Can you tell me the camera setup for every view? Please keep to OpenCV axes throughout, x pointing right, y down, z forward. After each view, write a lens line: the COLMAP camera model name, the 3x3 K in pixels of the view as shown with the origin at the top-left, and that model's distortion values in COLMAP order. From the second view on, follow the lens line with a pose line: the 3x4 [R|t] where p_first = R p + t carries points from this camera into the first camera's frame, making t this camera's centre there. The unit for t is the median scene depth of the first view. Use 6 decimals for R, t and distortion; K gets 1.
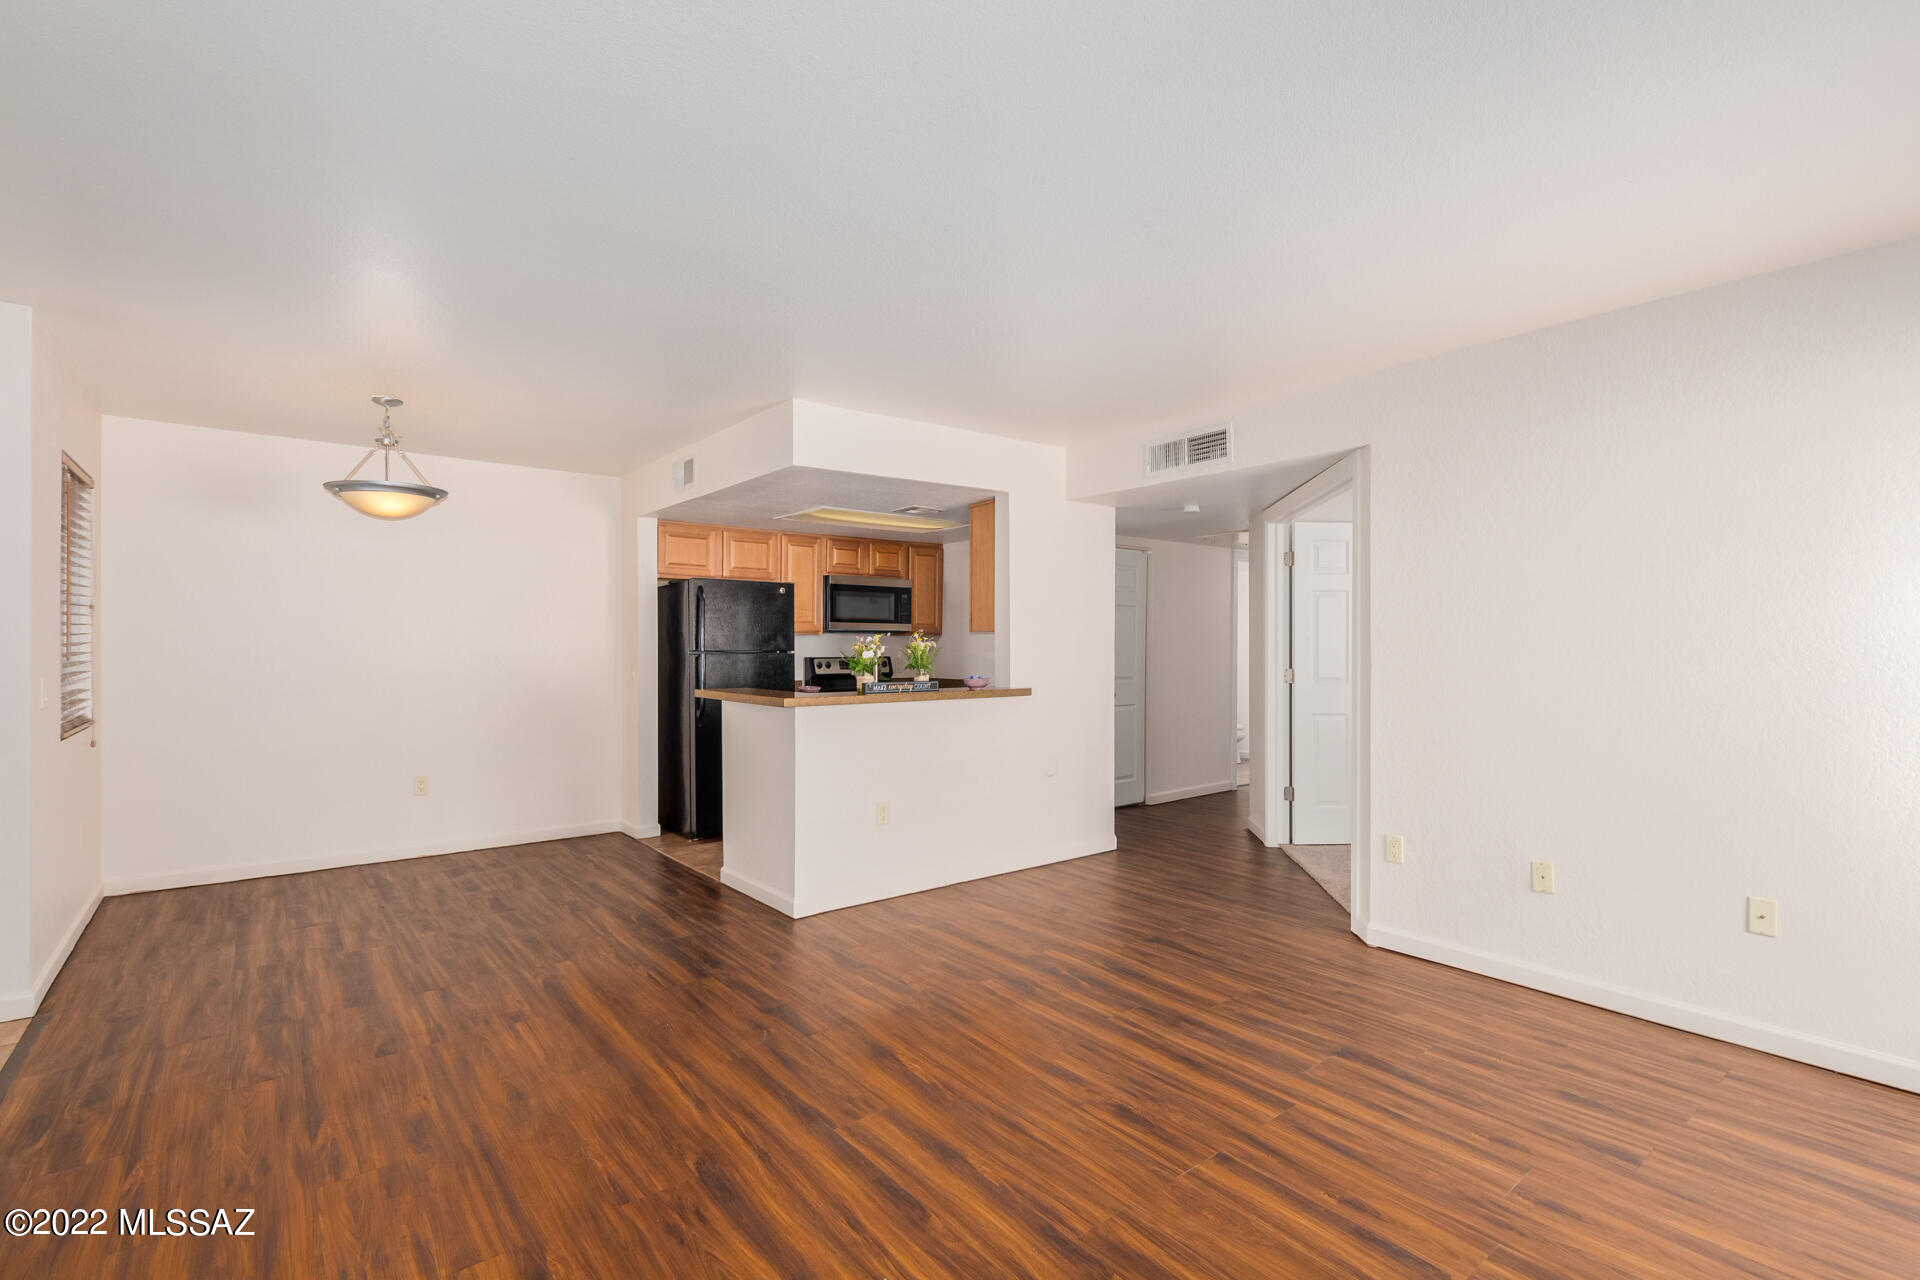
lens RADIAL K [[874.8, 0, 960.7], [0, 874.8, 627.7], [0, 0, 1]] dist [0.000516, -0.000862]
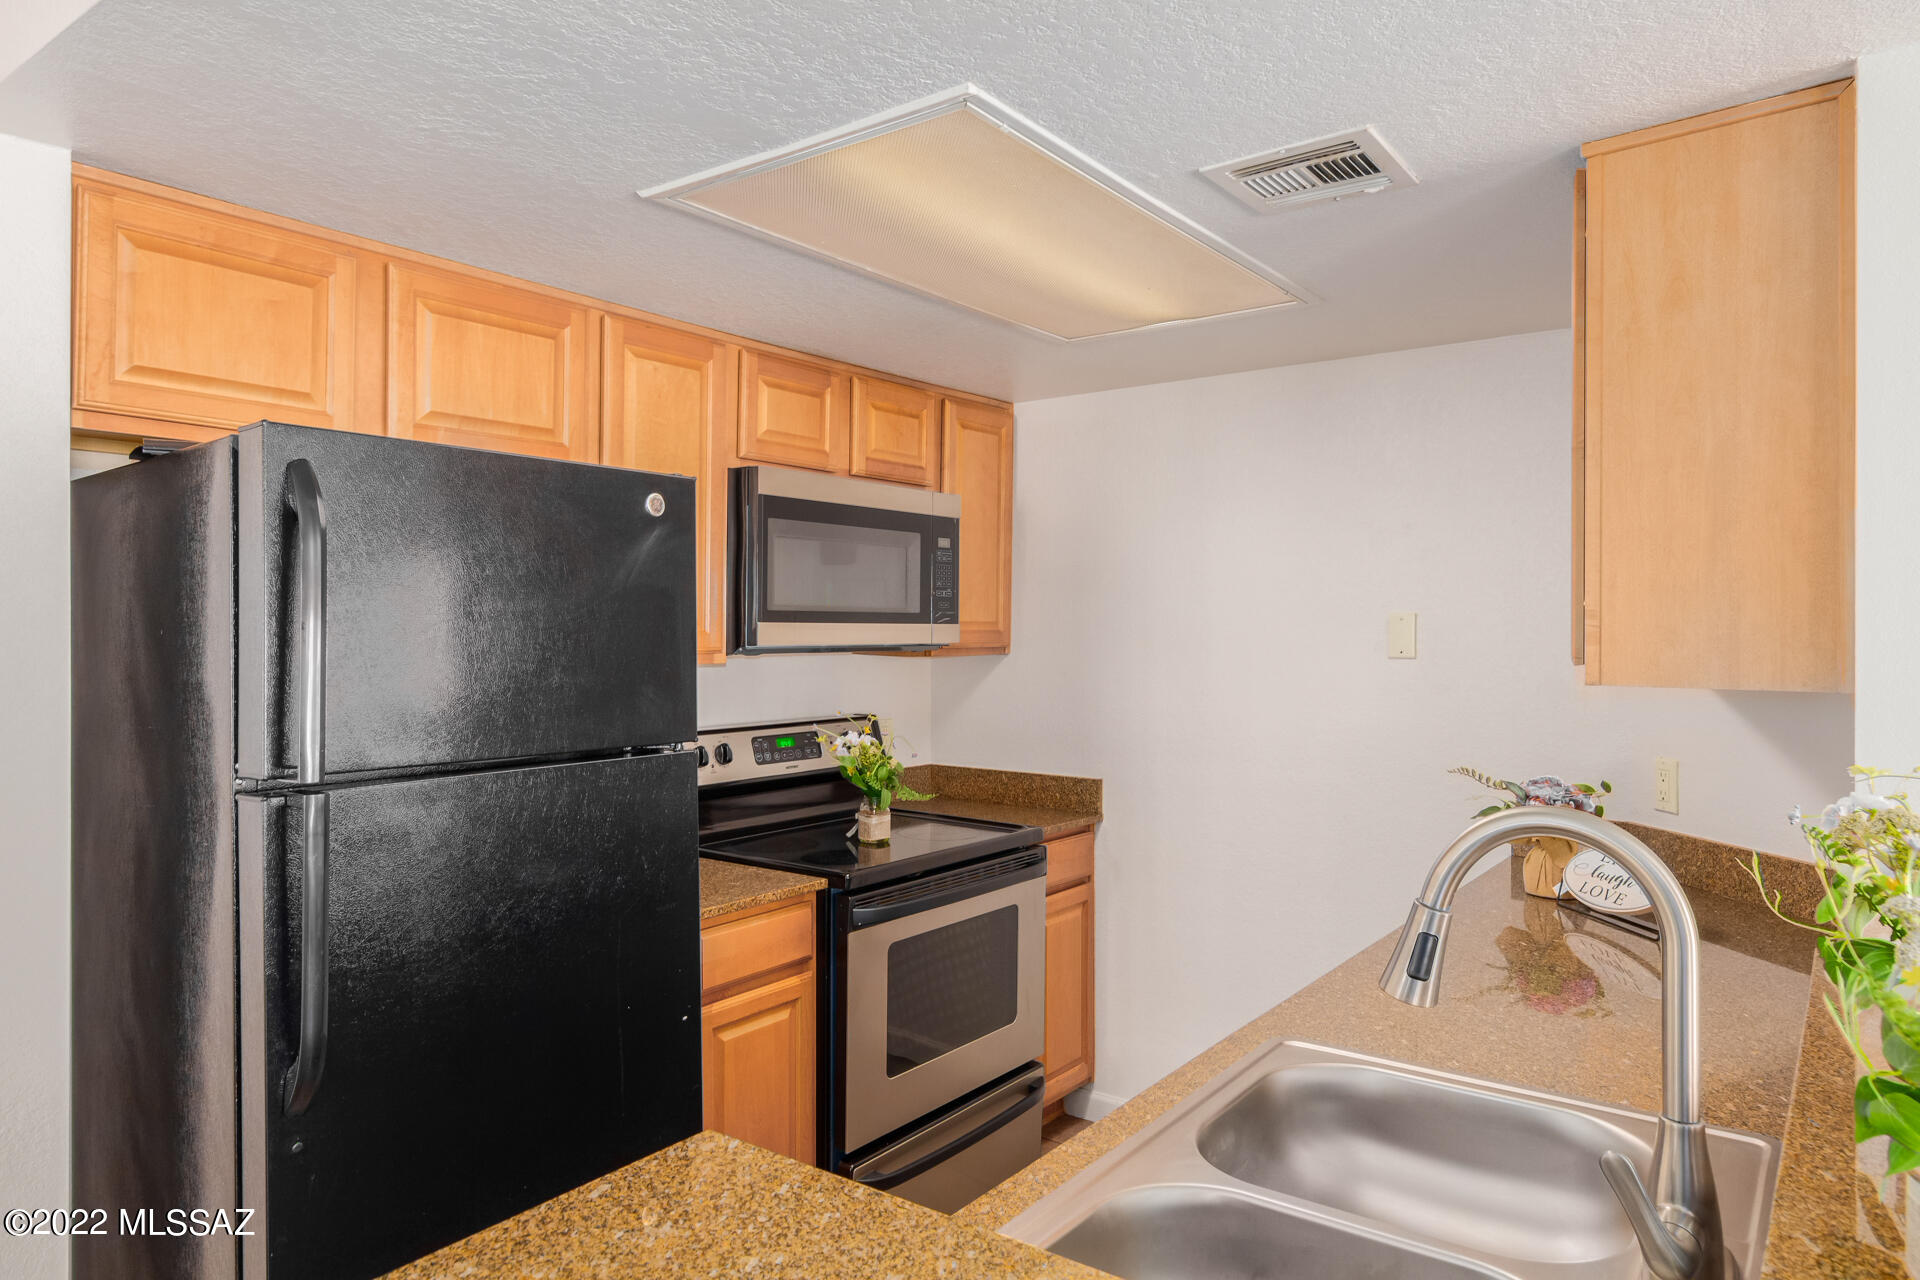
lens RADIAL K [[1180.1, 0, 964.7], [0, 1180.1, 609.1], [0, 0, 1]] dist [0.007887, 0.002460]
pose [[0.967357, 0.003502, 0.253392, -0.183895], [-0.005184, 0.999969, 0.005970, -0.013679], [-0.253363, -0.007088, 0.967345, 0.587398]]
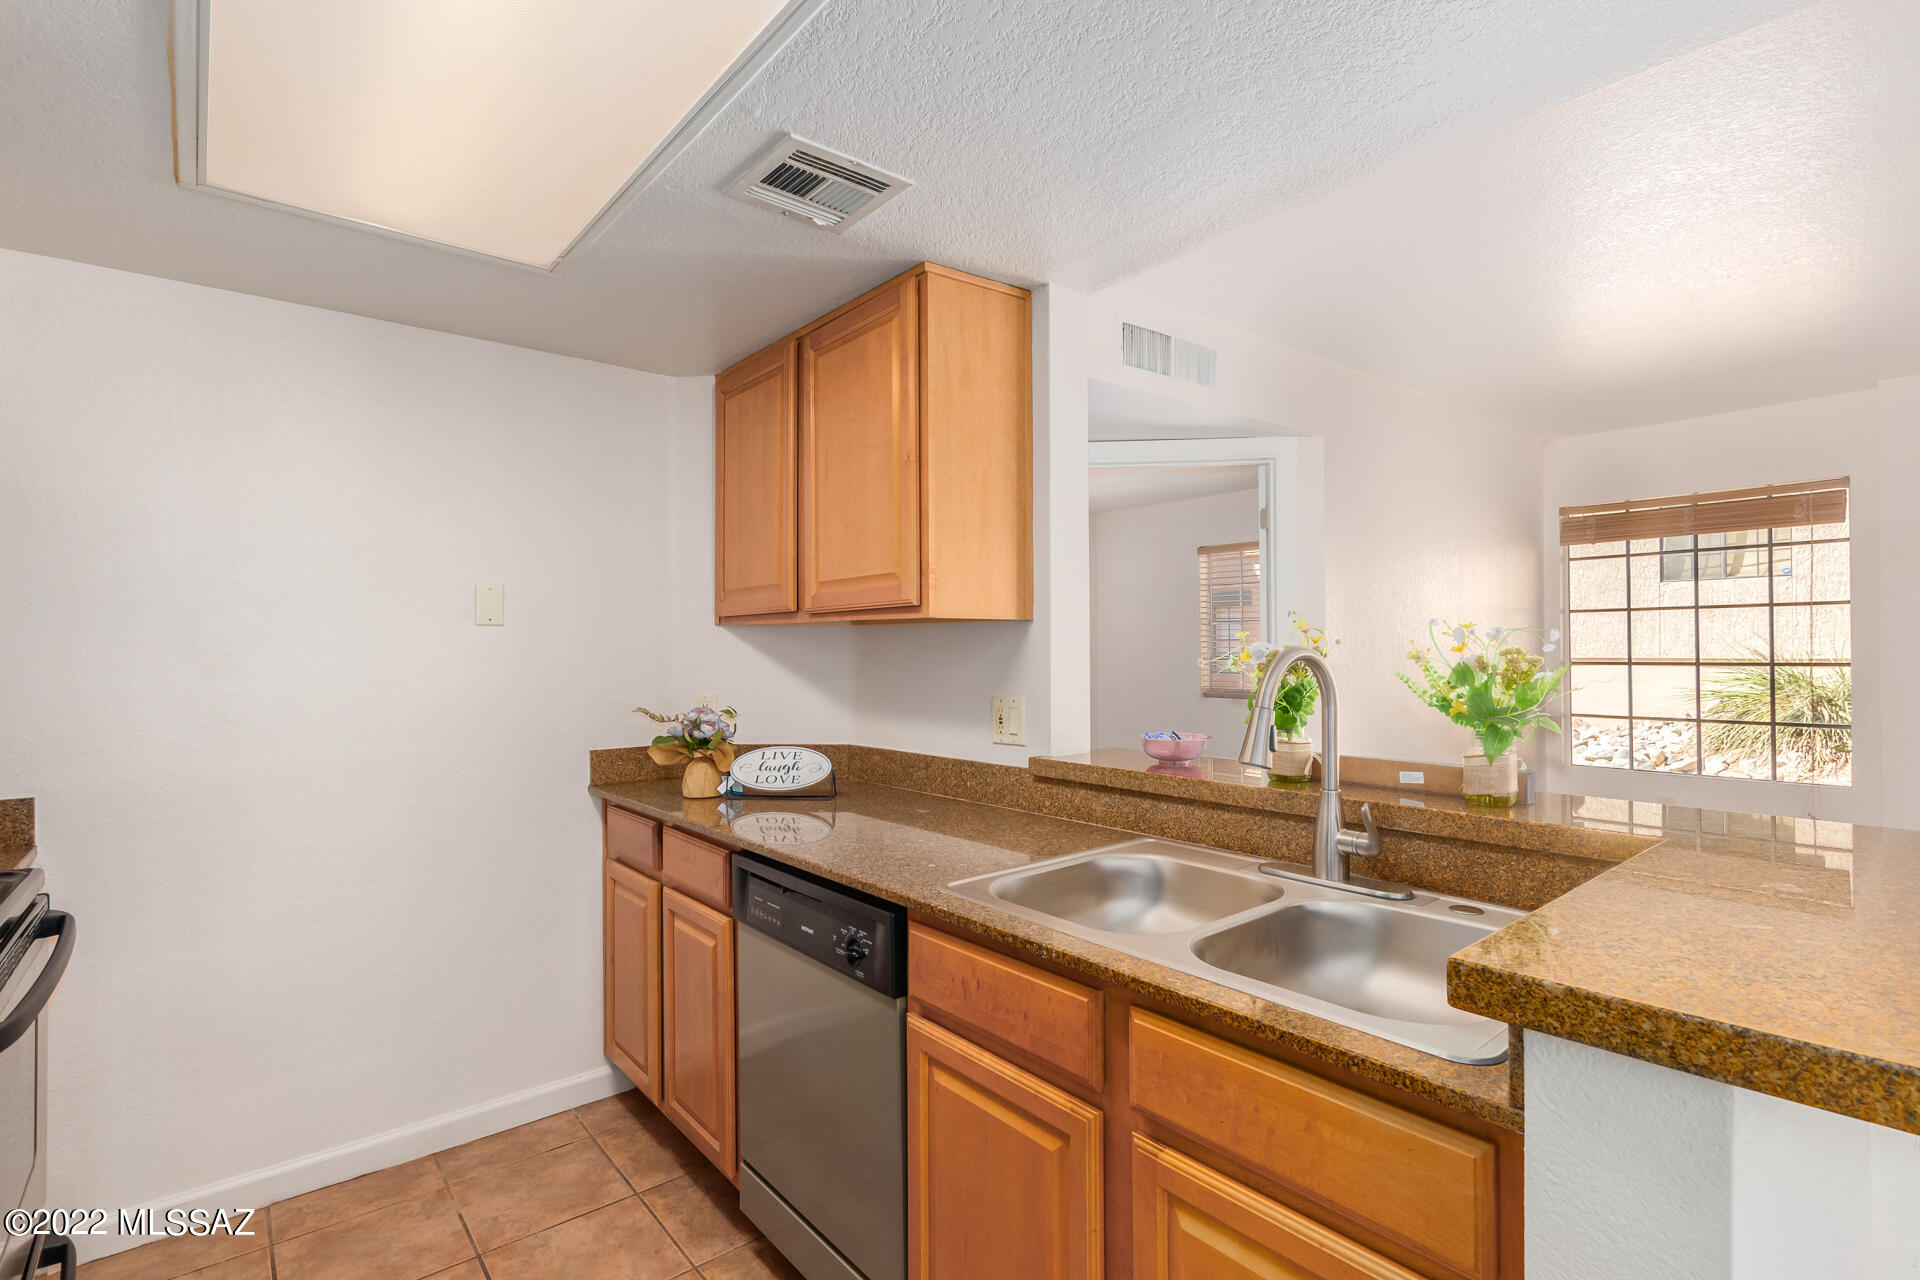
lens RADIAL K [[908.3, 0, 960.0], [0, 908.3, 640.0], [0, 0, 1]] dist [0.001799, -0.000467]
pose [[-0.019500, 0.006918, 0.999786, -0.285041], [-0.015484, 0.999854, -0.007220, 0.012289], [-0.999690, -0.015622, -0.019390, 0.790789]]
